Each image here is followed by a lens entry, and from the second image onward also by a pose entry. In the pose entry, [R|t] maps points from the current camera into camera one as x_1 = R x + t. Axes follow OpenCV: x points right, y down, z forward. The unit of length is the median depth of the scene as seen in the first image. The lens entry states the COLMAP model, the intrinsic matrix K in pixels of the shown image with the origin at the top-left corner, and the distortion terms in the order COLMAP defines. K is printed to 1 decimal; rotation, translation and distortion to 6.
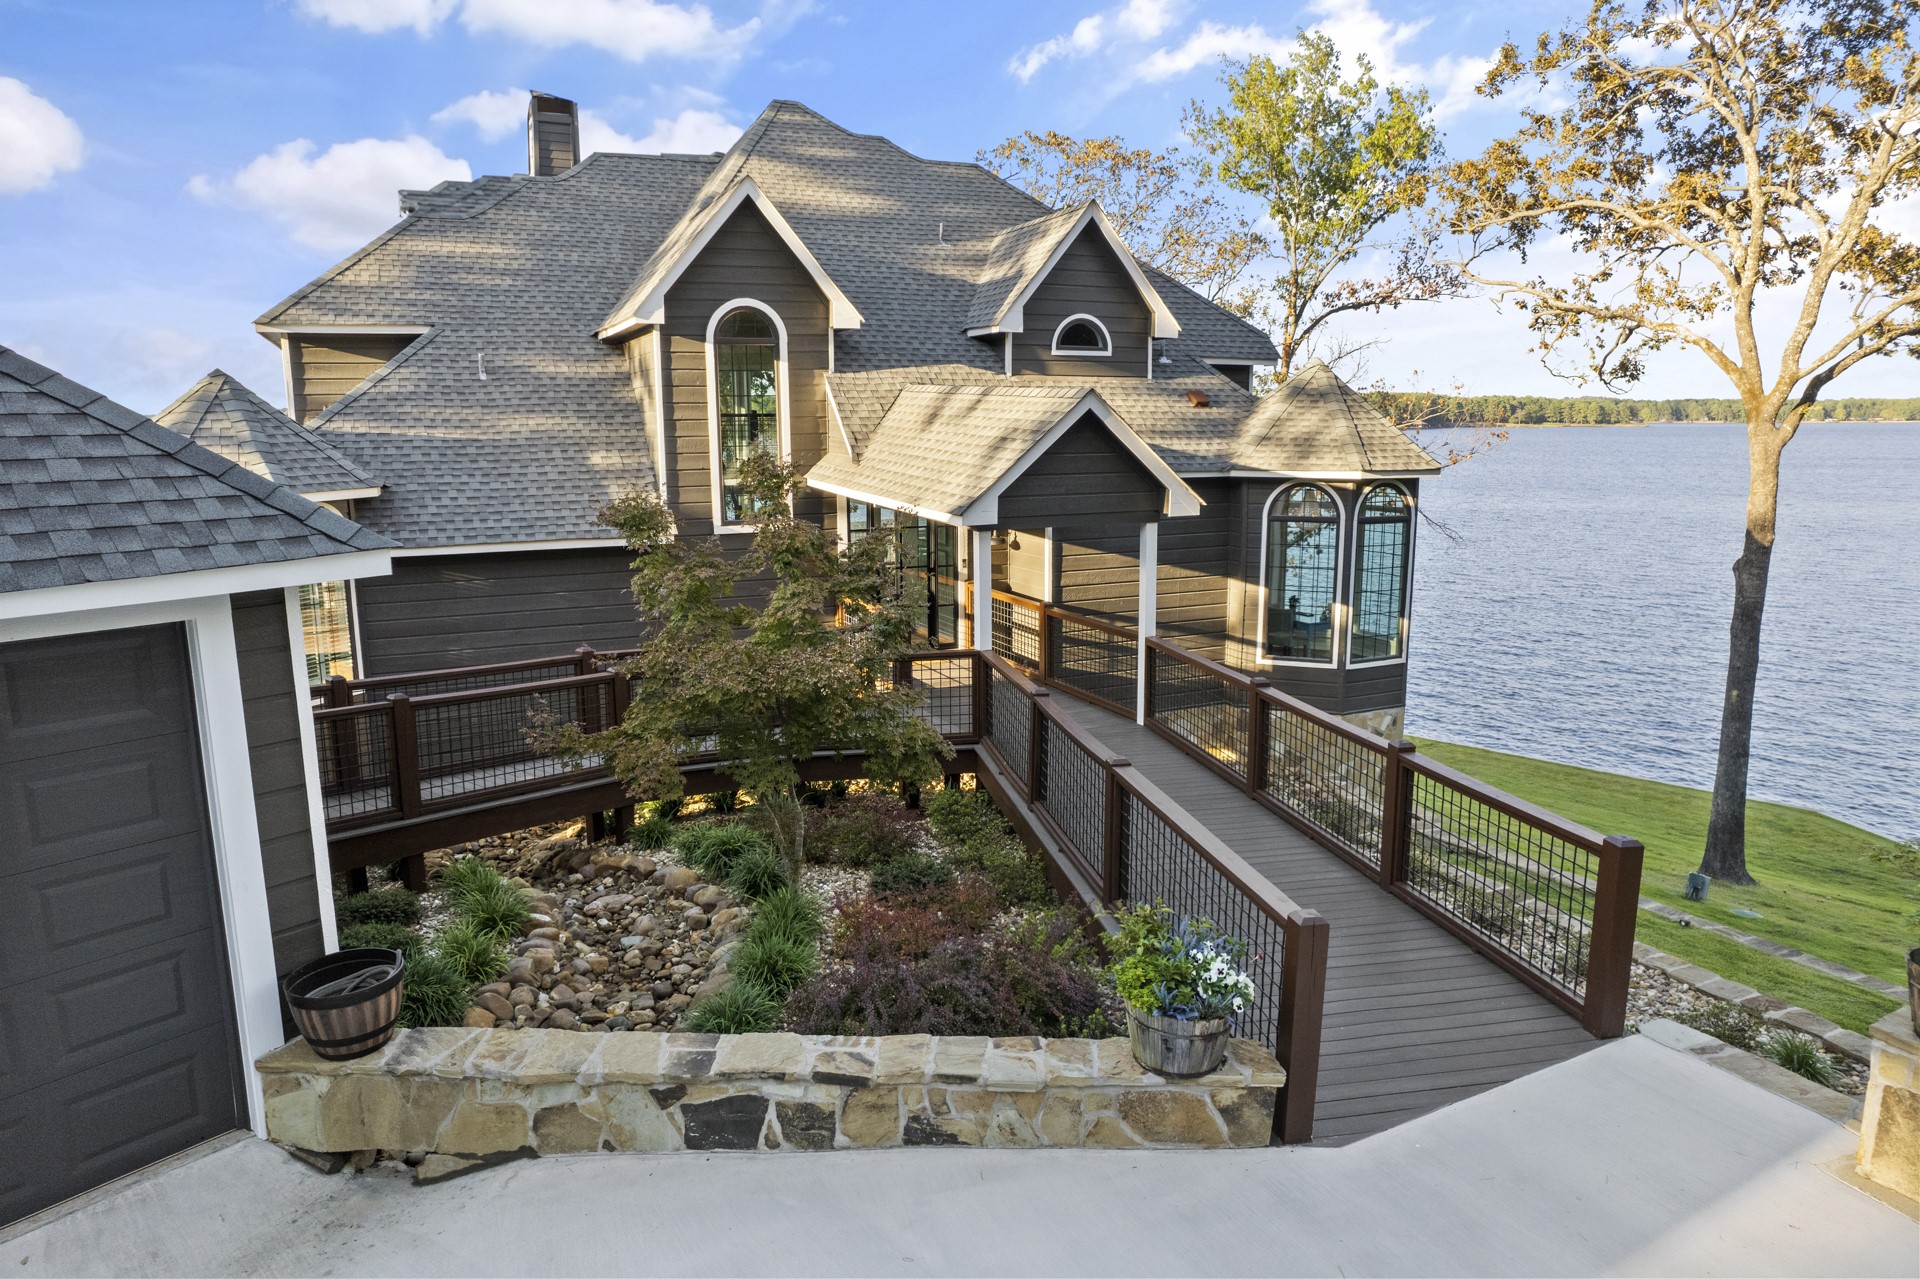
lens RADIAL K [[1207.4, 0, 951.2], [0, 1207.4, 641.6], [0, 0, 1]] dist [-0.072089, 0.062466]
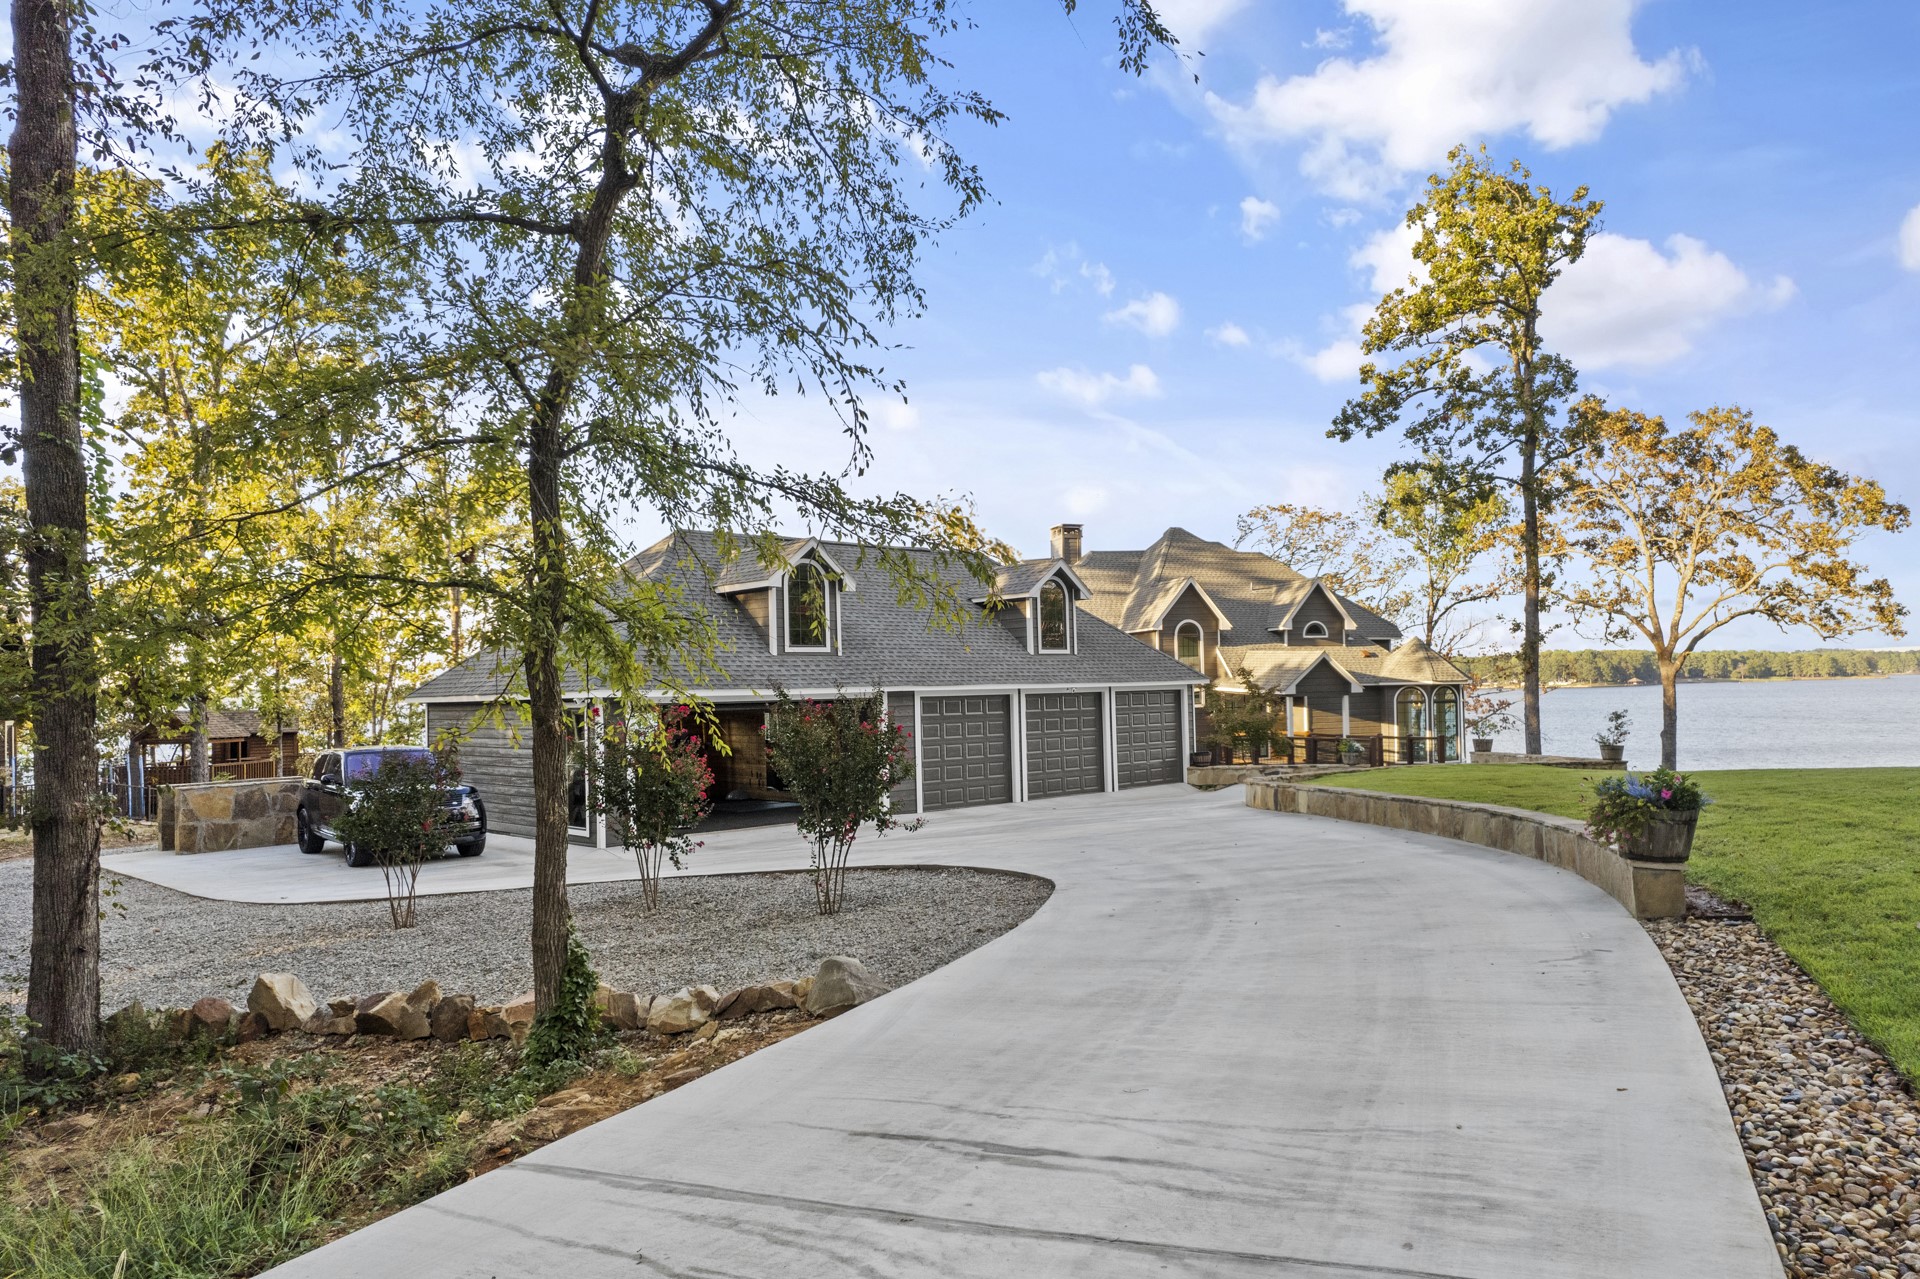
lens RADIAL K [[1249.7, 0, 960.0], [0, 1249.7, 639.5], [0, 0, 1]] dist [-0.077569, -0.000246]
pose [[0.989006, -0.017778, -0.146801, -0.286116], [-0.014890, 0.975728, -0.218478, 0.397305], [0.147122, 0.218262, 0.964737, -1.868044]]
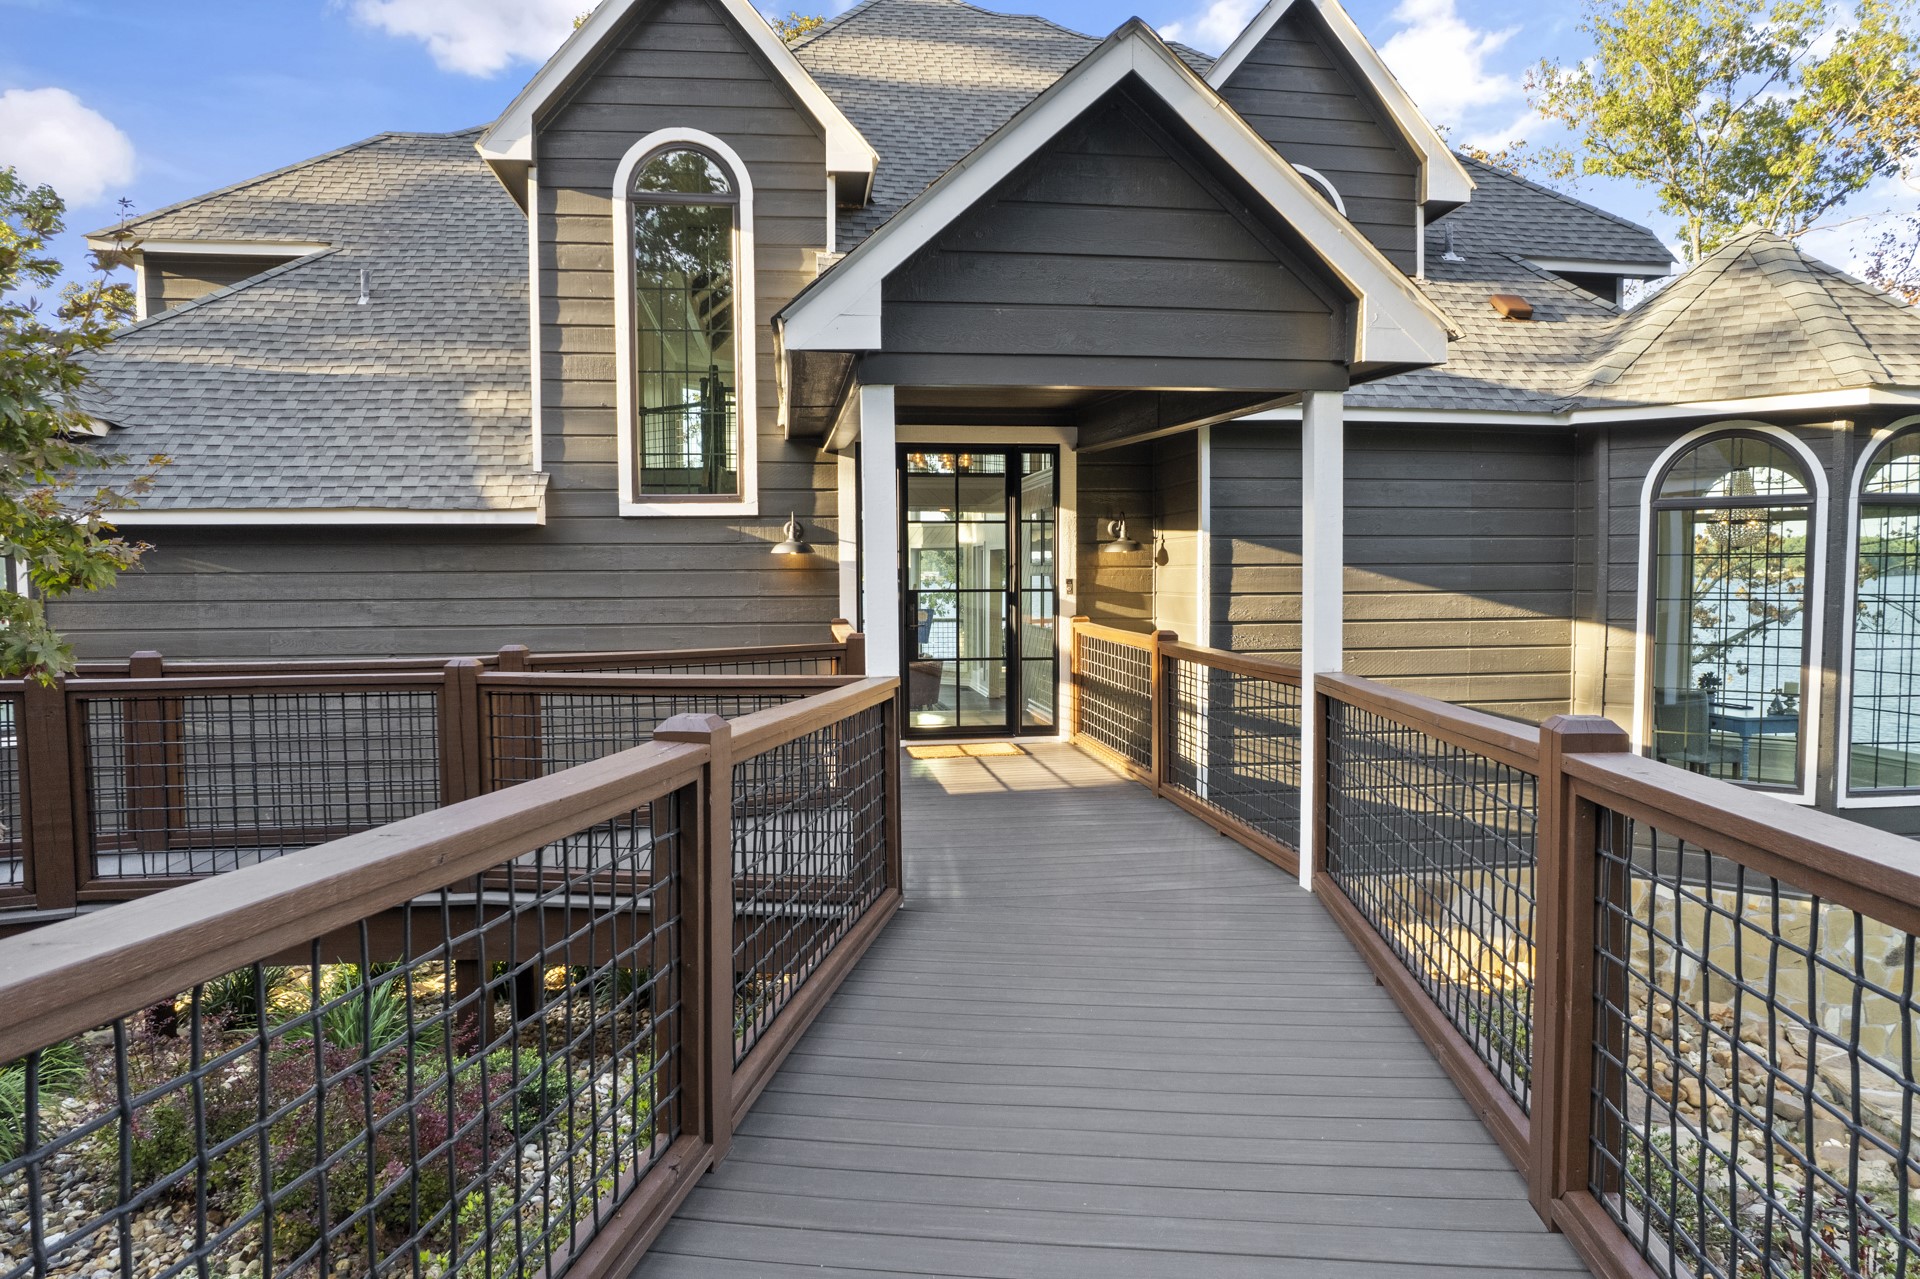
lens RADIAL K [[1206.7, 0, 966.2], [0, 1206.7, 642.1], [0, 0, 1]] dist [-0.073559, 0.064149]
pose [[0.961134, 0.018380, -0.275469, 0.145114], [-0.051998, 0.991976, -0.115237, 0.035374], [0.271141, 0.125082, 0.954378, 0.526901]]
